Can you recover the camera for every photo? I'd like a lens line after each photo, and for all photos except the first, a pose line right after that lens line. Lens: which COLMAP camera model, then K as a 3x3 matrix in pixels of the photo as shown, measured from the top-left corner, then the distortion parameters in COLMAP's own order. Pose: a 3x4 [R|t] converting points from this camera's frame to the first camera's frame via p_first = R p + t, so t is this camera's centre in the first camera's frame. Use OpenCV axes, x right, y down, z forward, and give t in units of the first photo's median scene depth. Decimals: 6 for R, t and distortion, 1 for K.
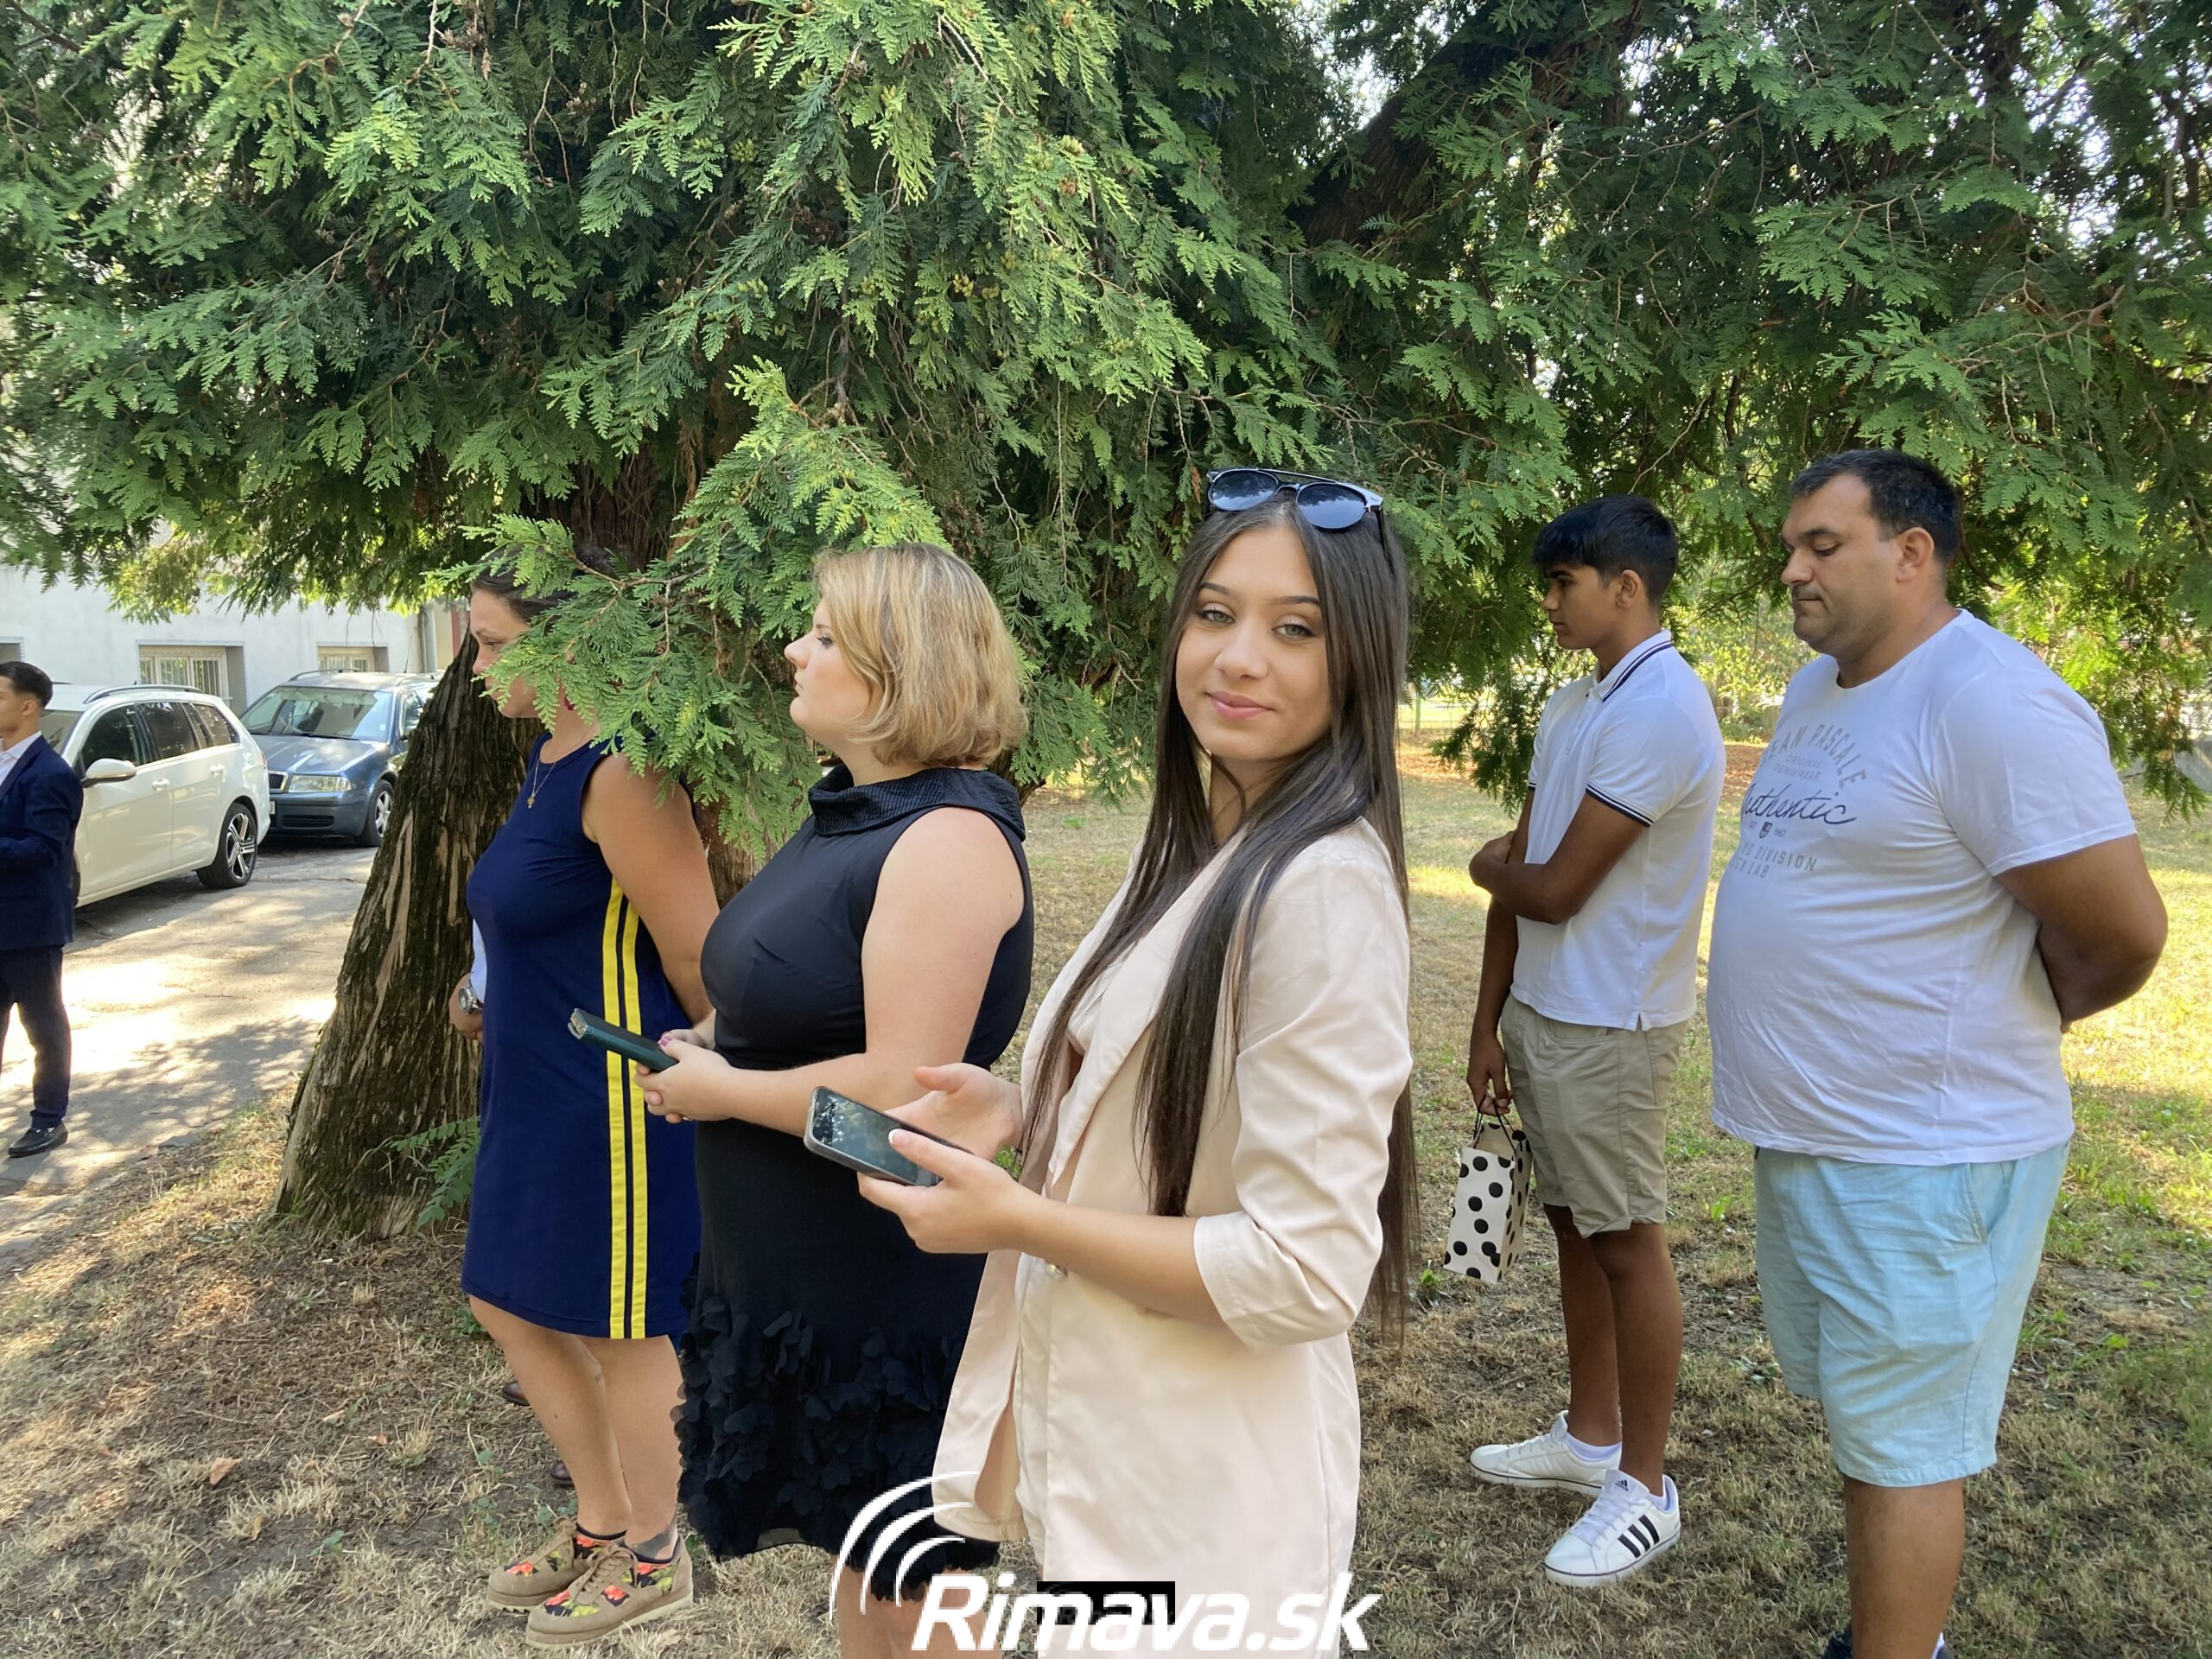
lens RADIAL K [[1802.1, 0, 1108.3], [0, 1802.1, 831.3], [0, 0, 1]] dist [-0.005238, -0.004269]
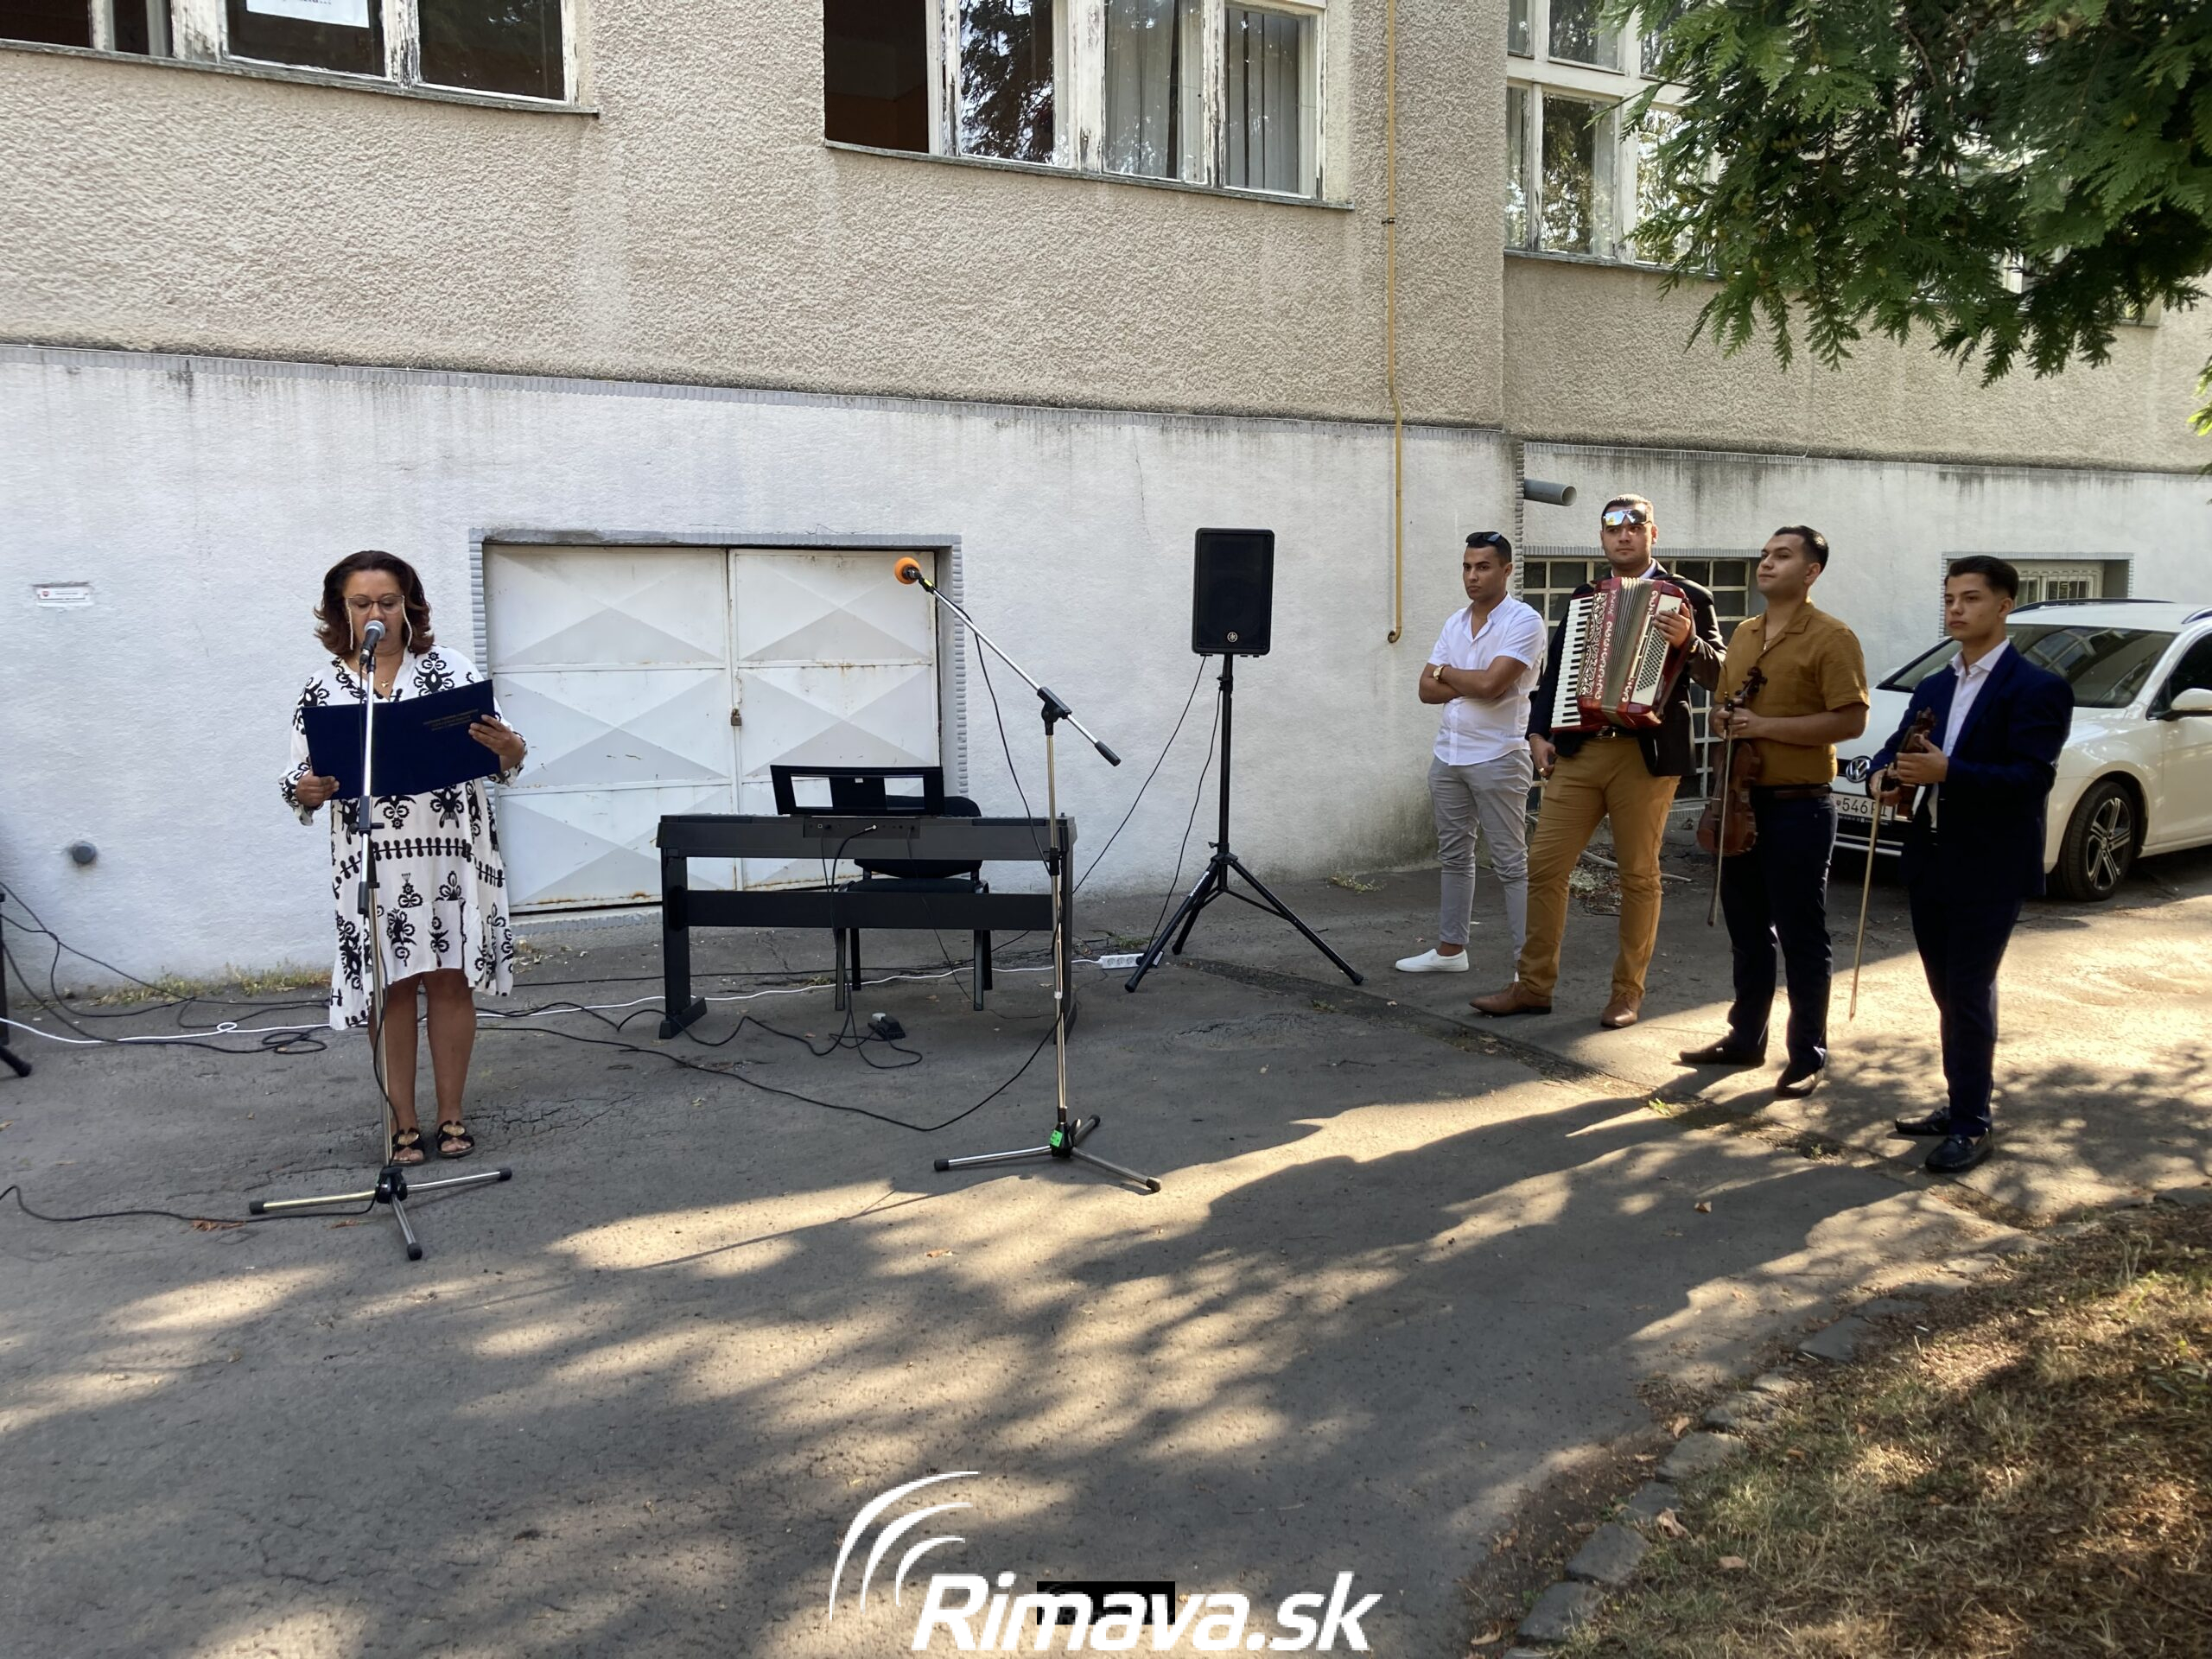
lens RADIAL K [[1802.1, 0, 1103.3], [0, 1802.1, 837.4], [0, 0, 1]] dist [-0.005238, -0.004269]
pose [[0.476589, 0.114676, -0.871615, -0.104421], [-0.080370, 0.992987, 0.086699, -0.004085], [0.875445, 0.028732, 0.482464, 0.259001]]
